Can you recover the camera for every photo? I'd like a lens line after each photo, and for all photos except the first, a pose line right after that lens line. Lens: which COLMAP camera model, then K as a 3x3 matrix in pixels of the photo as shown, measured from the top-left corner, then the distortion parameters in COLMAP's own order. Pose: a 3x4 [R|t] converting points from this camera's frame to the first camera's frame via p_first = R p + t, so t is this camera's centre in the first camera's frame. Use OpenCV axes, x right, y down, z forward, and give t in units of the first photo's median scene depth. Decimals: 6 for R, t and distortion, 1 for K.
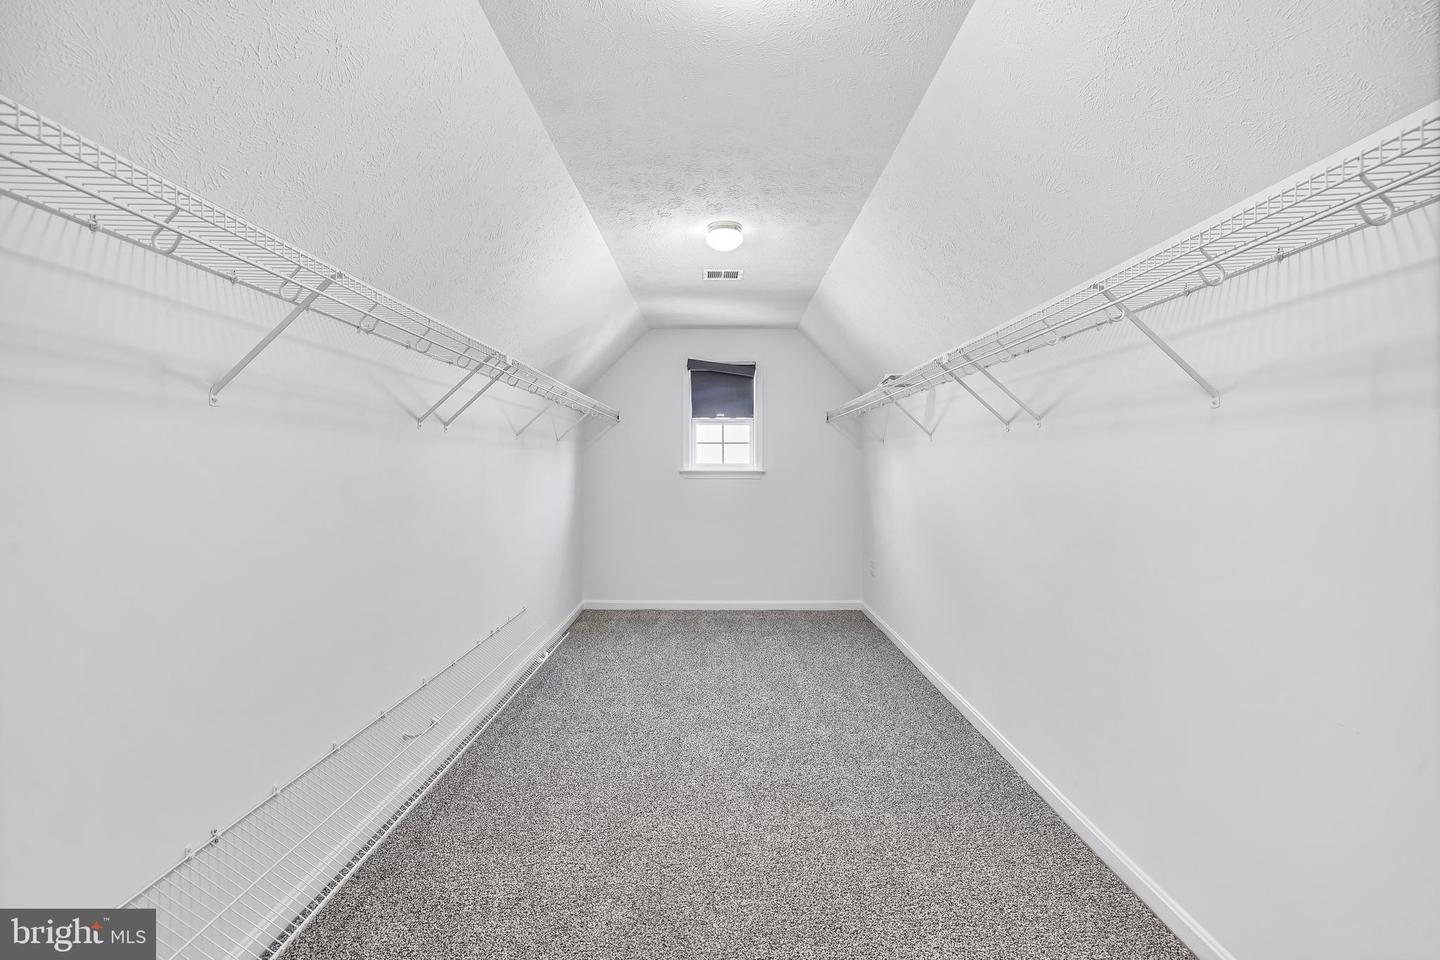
lens RADIAL K [[645.7, 0, 714.0], [0, 645.7, 470.1], [0, 0, 1]] dist [-0.000147, -0.000109]
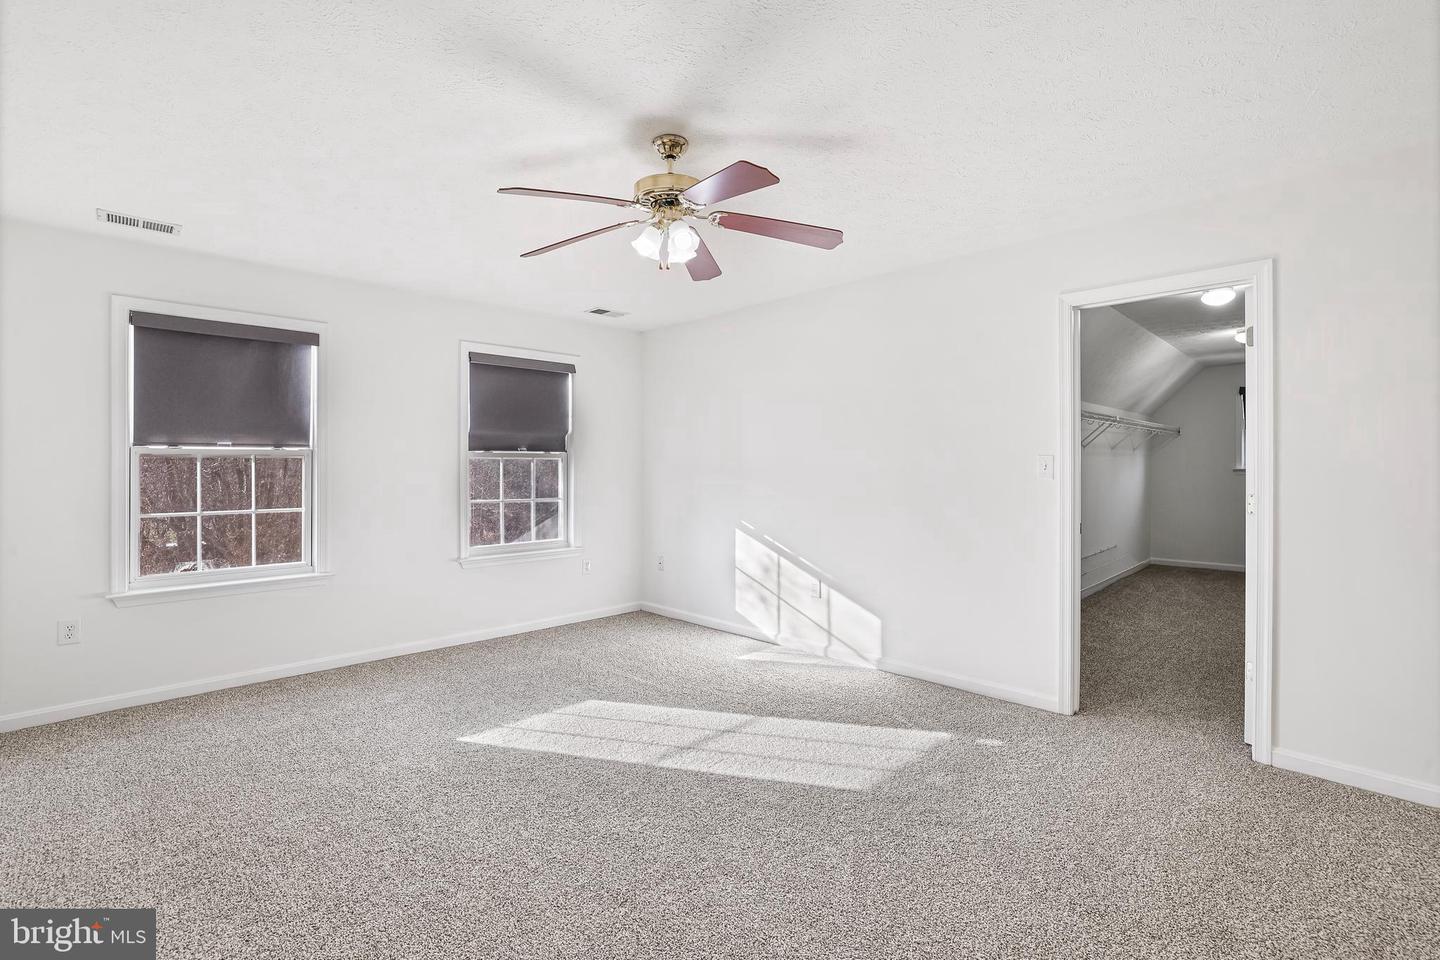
lens RADIAL K [[645.7, 0, 714.0], [0, 645.7, 470.1], [0, 0, 1]] dist [-0.000147, -0.000109]
pose [[0.719563, -0.004784, -0.694411, 0.117200], [-0.000968, 0.999968, -0.007892, 0.016437], [0.694427, 0.006351, 0.719535, -0.846739]]
